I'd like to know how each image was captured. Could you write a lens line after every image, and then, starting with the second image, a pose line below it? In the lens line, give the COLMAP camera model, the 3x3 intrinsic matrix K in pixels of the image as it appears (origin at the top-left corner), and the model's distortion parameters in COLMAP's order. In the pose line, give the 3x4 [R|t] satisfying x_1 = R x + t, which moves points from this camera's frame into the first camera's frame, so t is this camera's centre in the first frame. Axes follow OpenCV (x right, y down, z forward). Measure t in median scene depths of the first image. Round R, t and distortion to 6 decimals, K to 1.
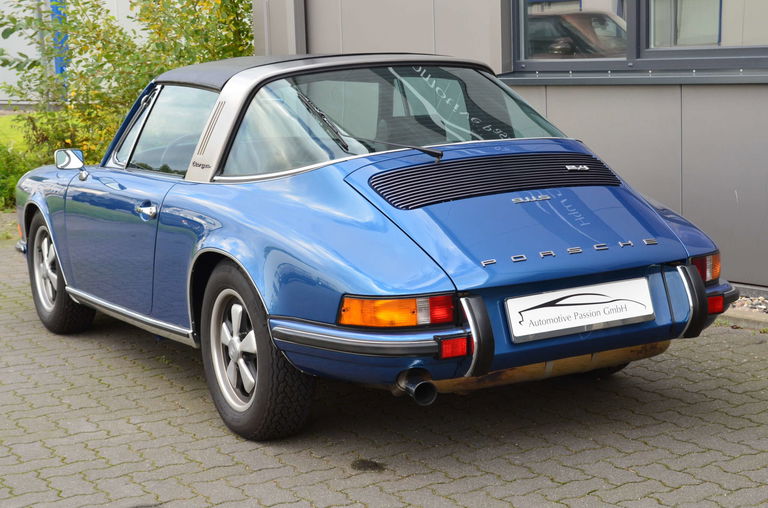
lens RADIAL K [[1402.4, 0, 384.0], [0, 1402.4, 254.0], [0, 0, 1]] dist [0.056732, 0.181511]
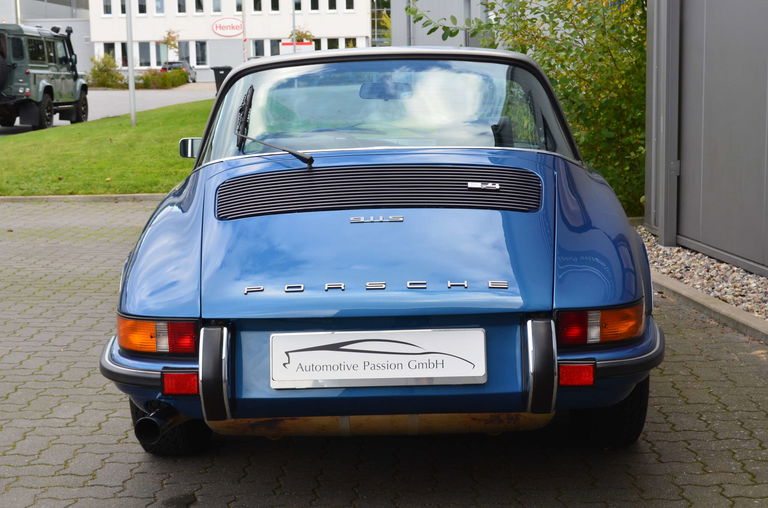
lens RADIAL K [[1368.0, 0, 384.0], [0, 1368.0, 254.0], [0, 0, 1]] dist [0.012491, 0.071161]
pose [[0.861814, 0.090197, -0.499141, 0.495295], [-0.084952, 0.995829, 0.033272, -0.044415], [0.500061, 0.013729, 0.865882, 0.289716]]
